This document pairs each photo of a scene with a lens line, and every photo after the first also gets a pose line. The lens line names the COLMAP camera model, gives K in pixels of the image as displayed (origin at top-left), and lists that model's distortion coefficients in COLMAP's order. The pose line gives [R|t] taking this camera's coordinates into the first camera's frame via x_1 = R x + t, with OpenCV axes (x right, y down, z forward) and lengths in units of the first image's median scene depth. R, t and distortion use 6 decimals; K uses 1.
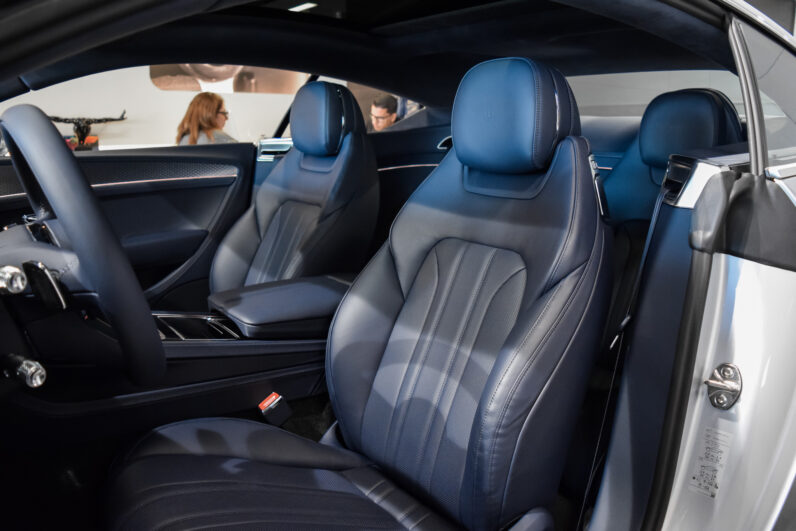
lens RADIAL K [[623.4, 0, 395.3], [0, 623.4, 266.6], [0, 0, 1]] dist [-0.099009, 0.029080]
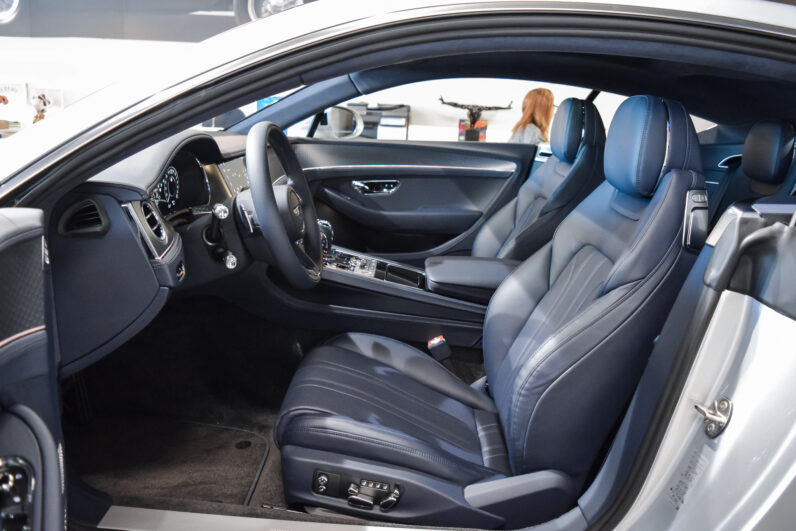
lens RADIAL K [[623.4, 0, 392.6], [0, 623.4, 266.9], [0, 0, 1]] dist [-0.099009, 0.029080]
pose [[0.783651, 0.193746, -0.590215, 0.462039], [-0.181510, 0.980070, 0.080723, -0.029635], [0.594092, 0.043871, 0.803200, -0.141271]]
